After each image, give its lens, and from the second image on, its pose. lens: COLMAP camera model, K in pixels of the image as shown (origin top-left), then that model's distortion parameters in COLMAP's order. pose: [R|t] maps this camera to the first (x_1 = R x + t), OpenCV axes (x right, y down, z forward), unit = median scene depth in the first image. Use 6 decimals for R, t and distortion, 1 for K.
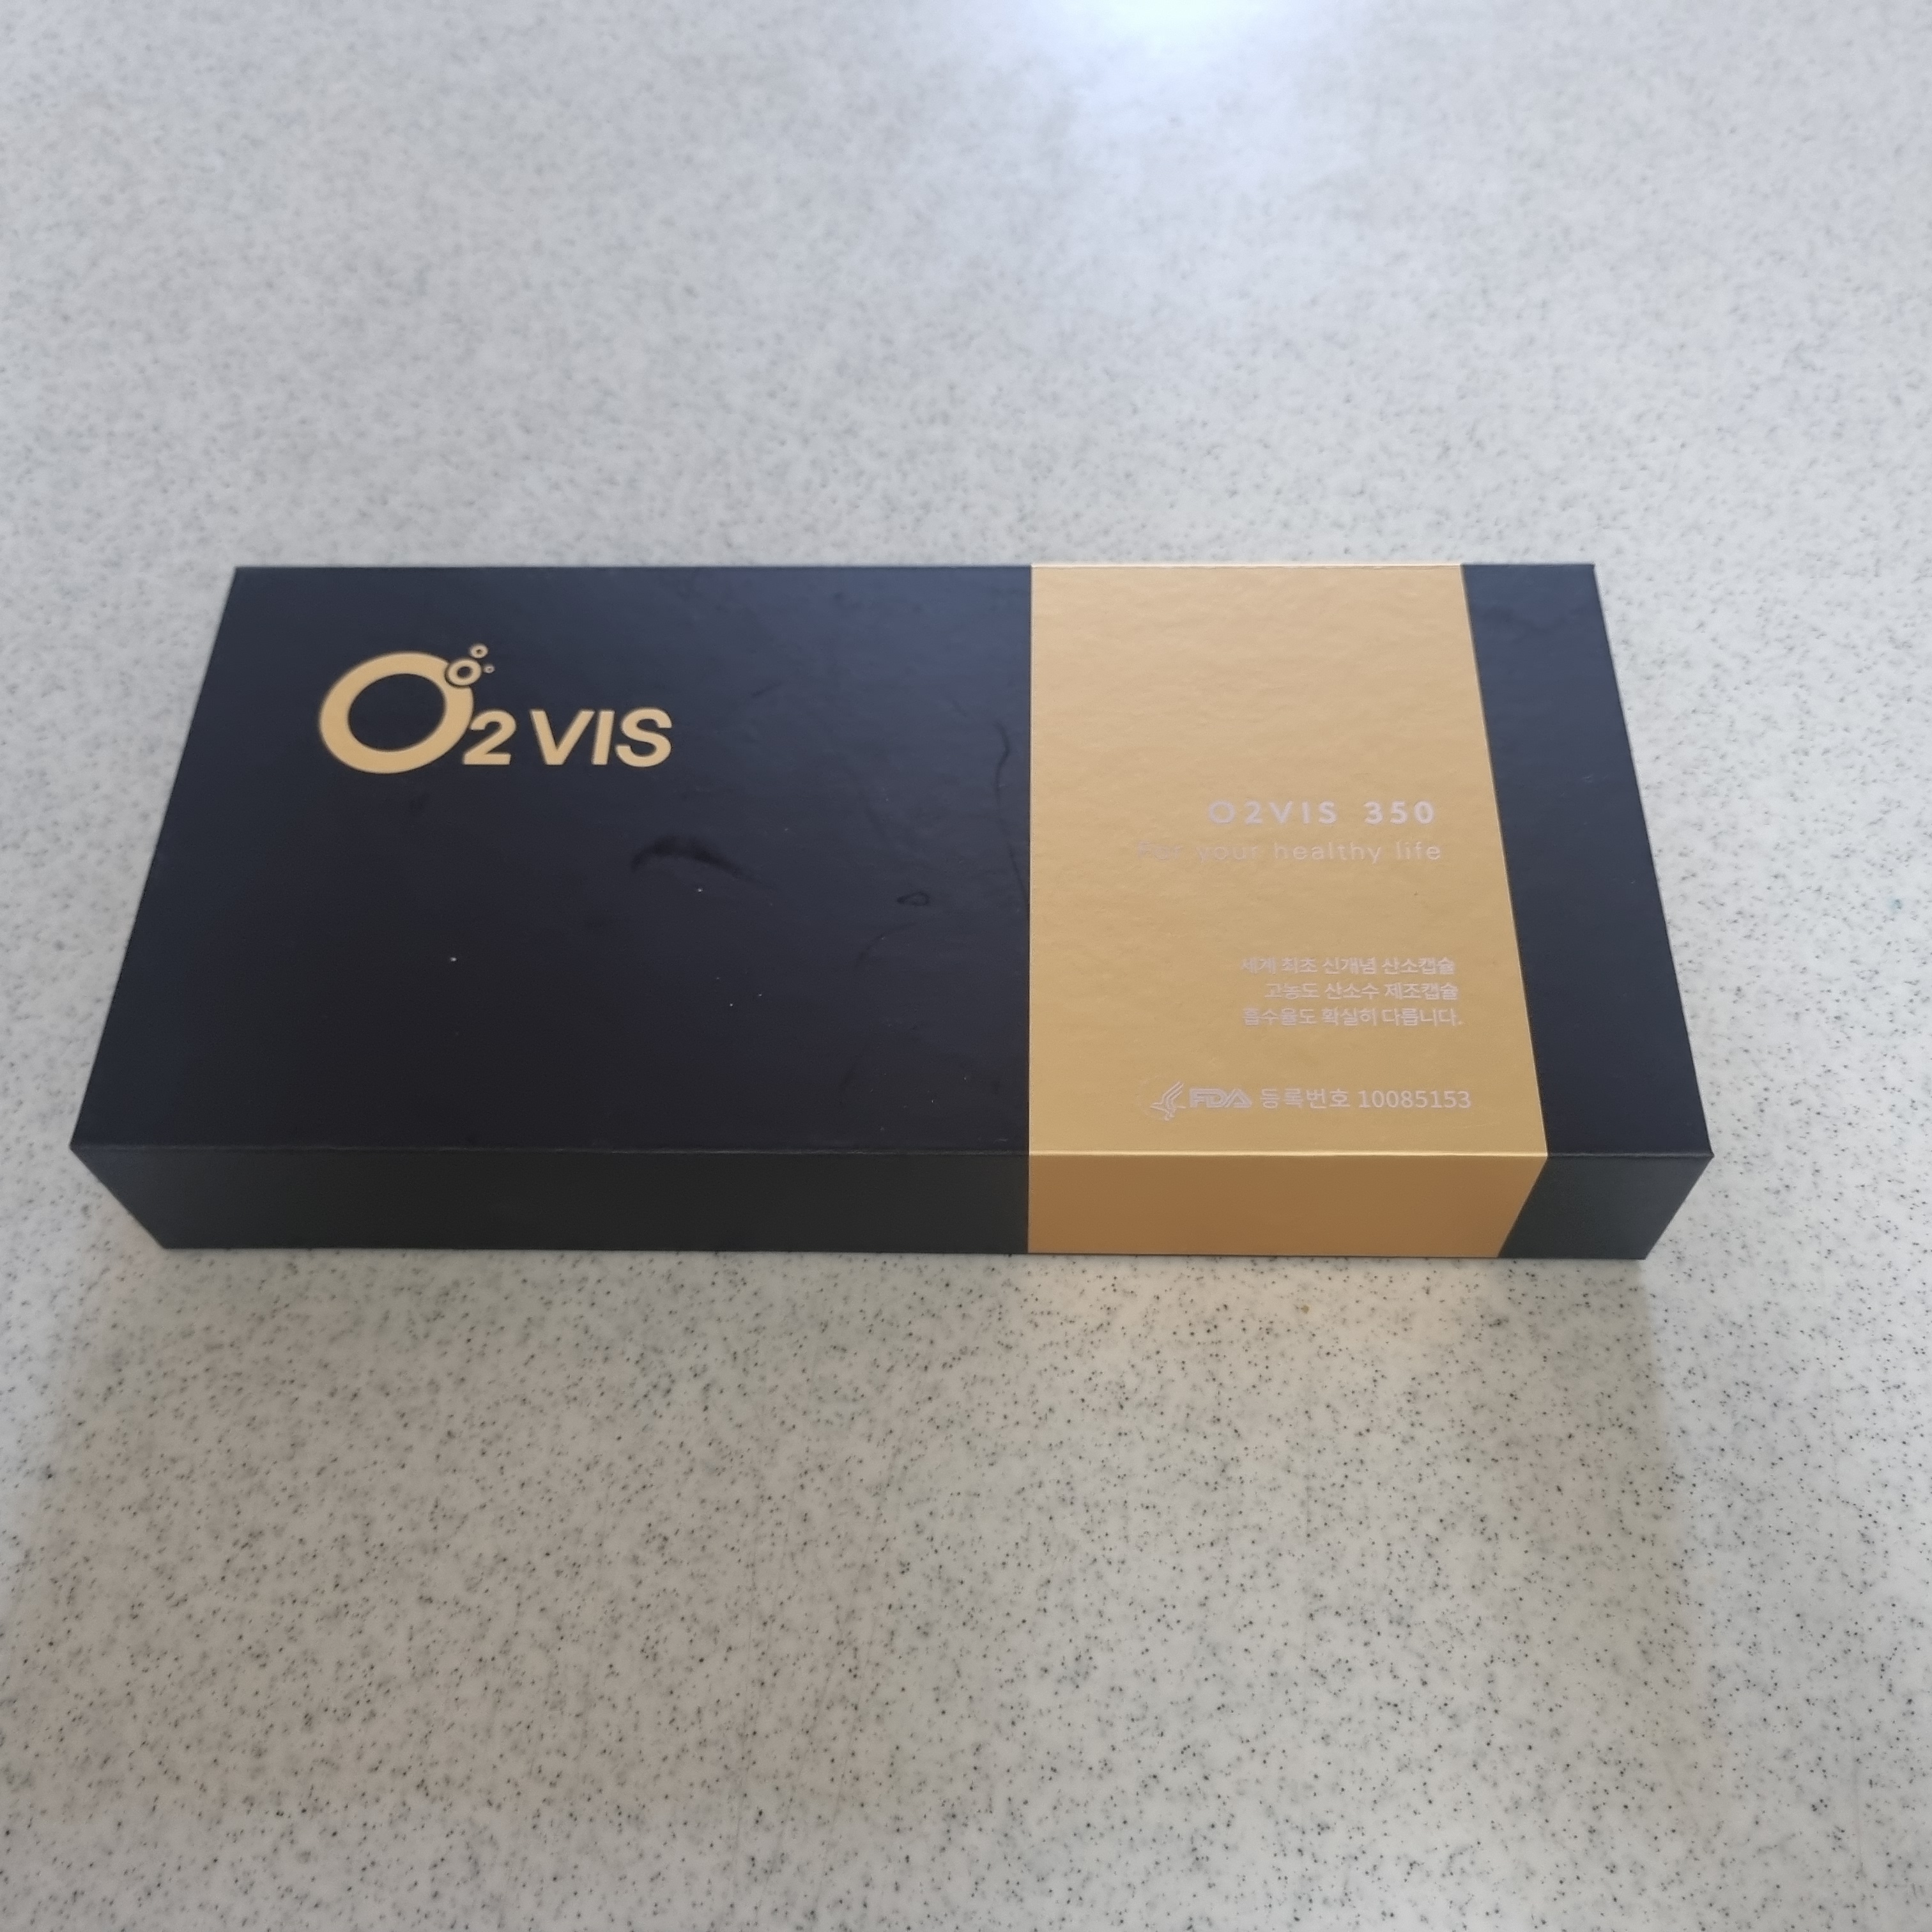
lens RADIAL K [[1972.0, 0, 975.1], [0, 1972.0, 954.7], [0, 0, 1]] dist [-0.029349, 0.000000]
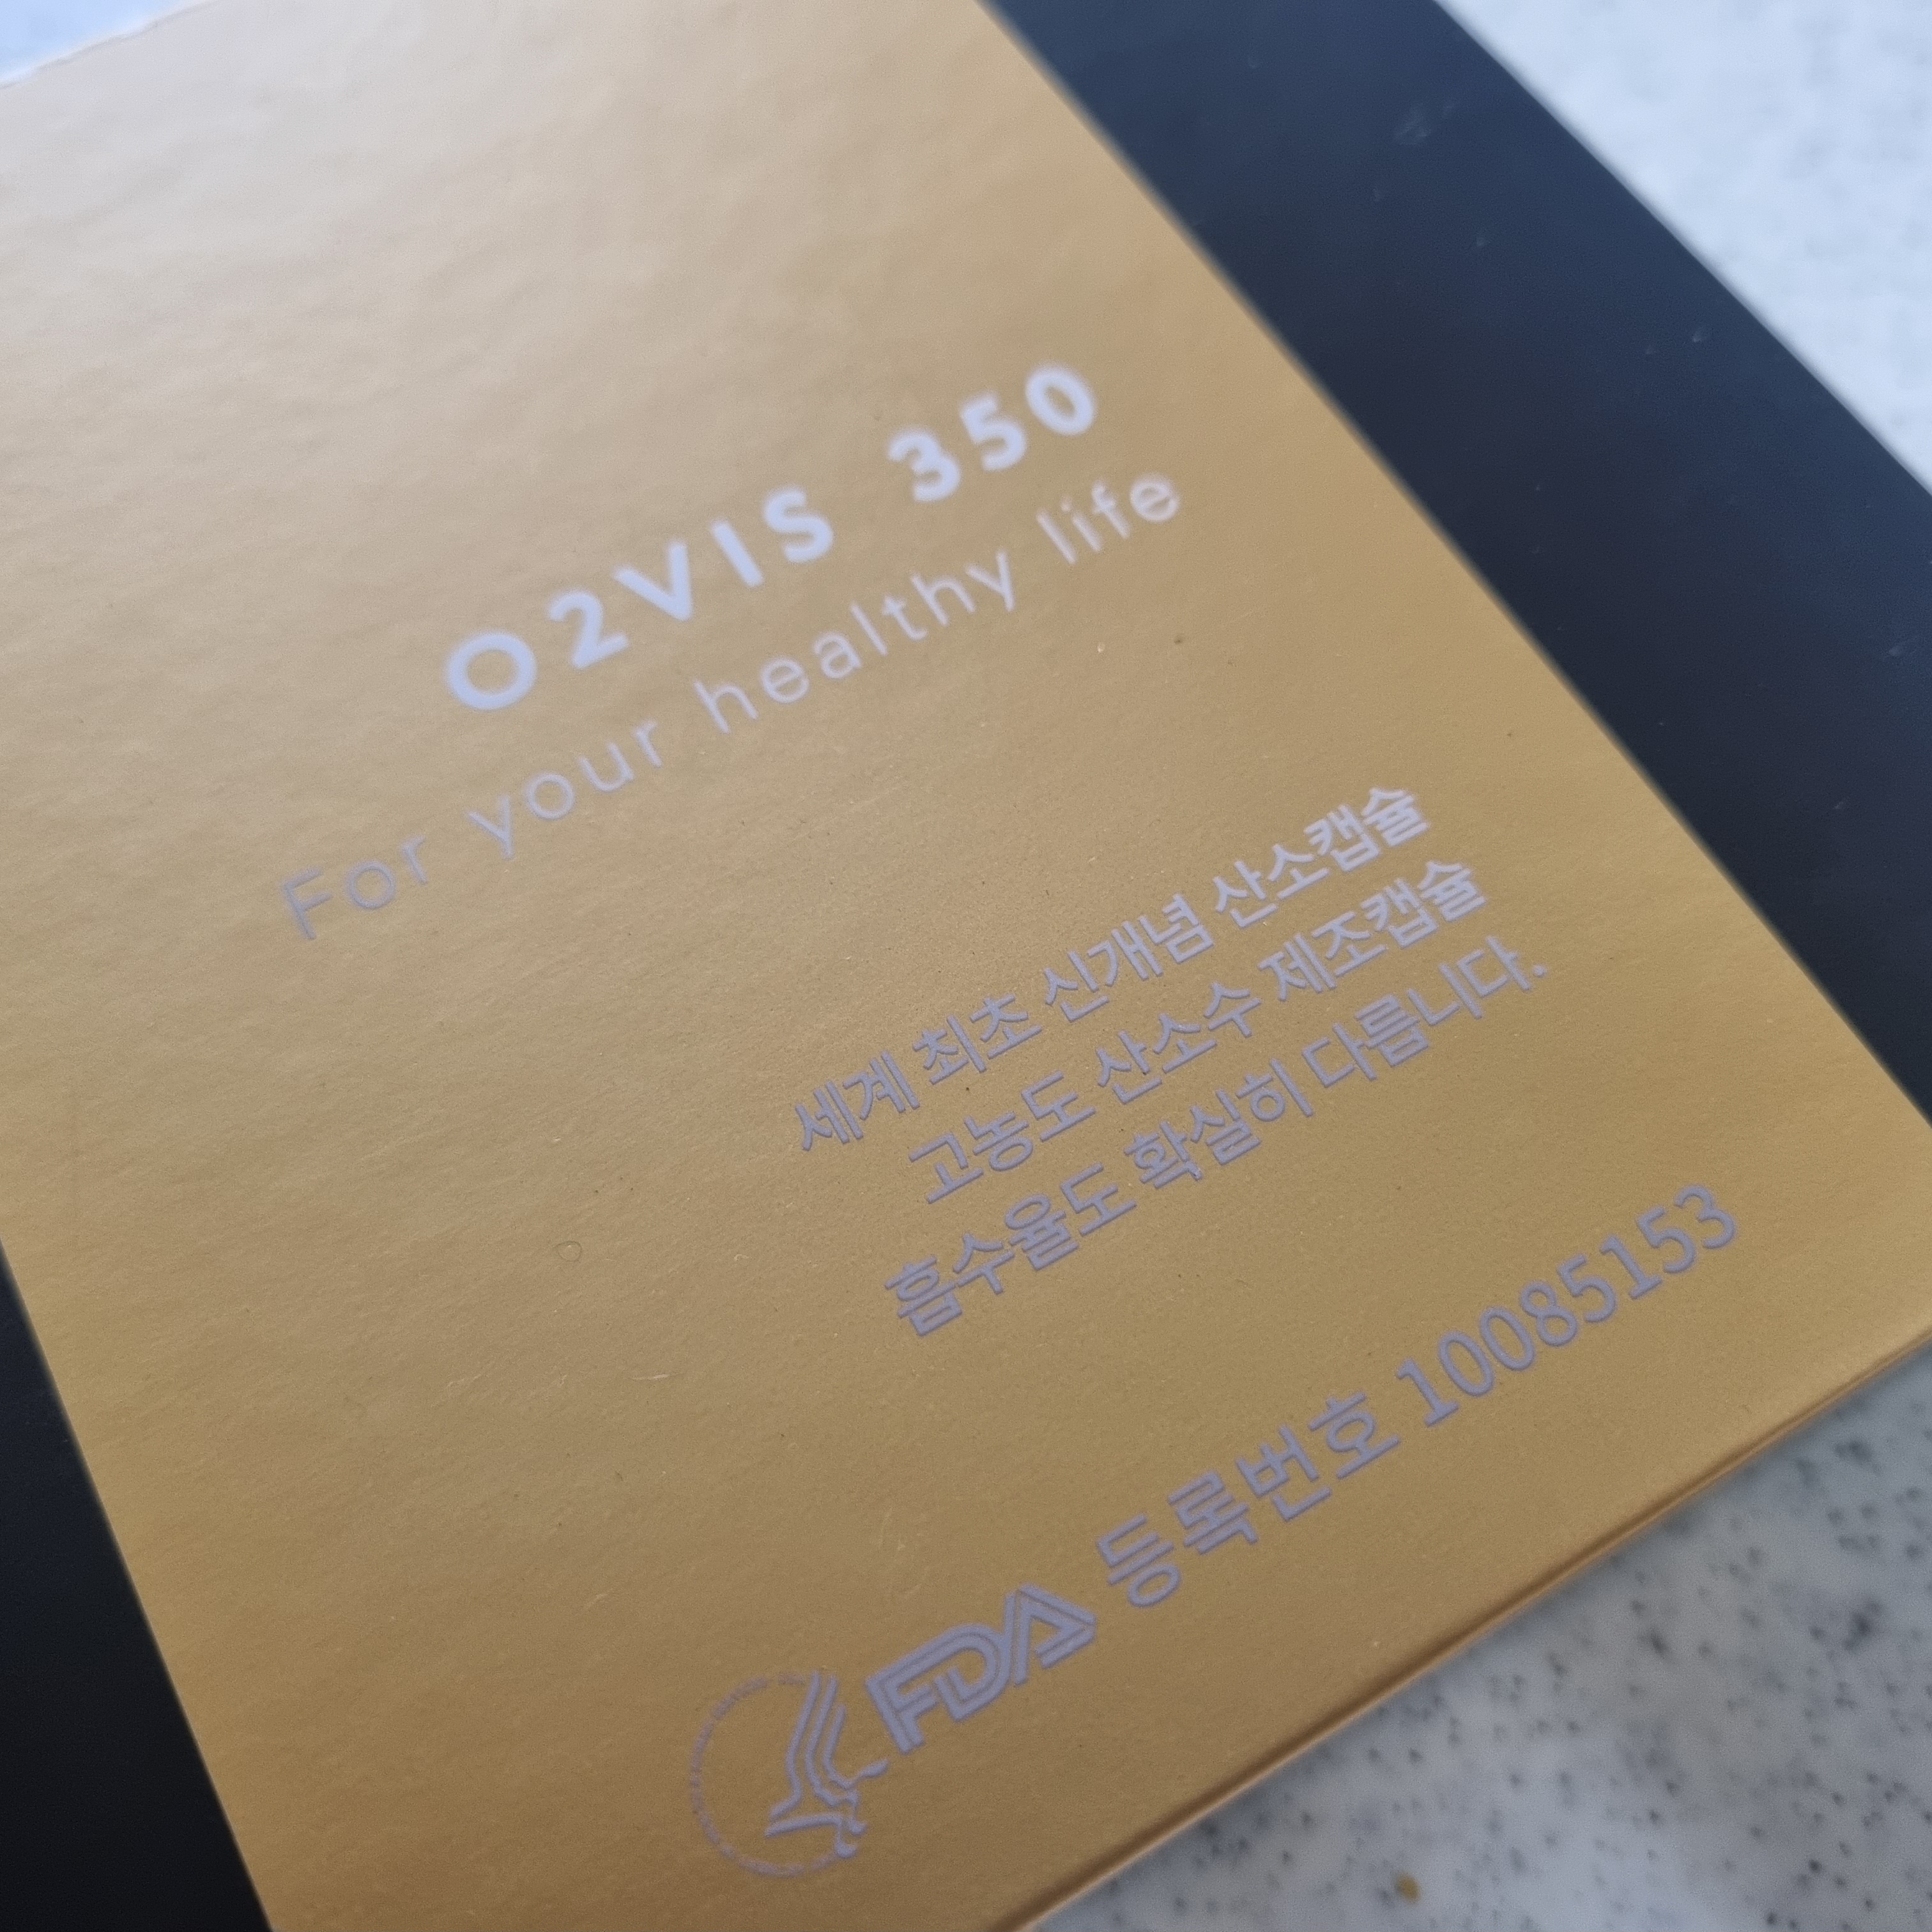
lens RADIAL K [[1972.0, 0, 970.8], [0, 1972.0, 966.0], [0, 0, 1]] dist [-0.029349, 0.000000]
pose [[0.851800, -0.465458, 0.240386, 0.095185], [0.437997, 0.884508, 0.160639, -0.048618], [-0.287394, -0.031544, 0.957293, 0.694854]]
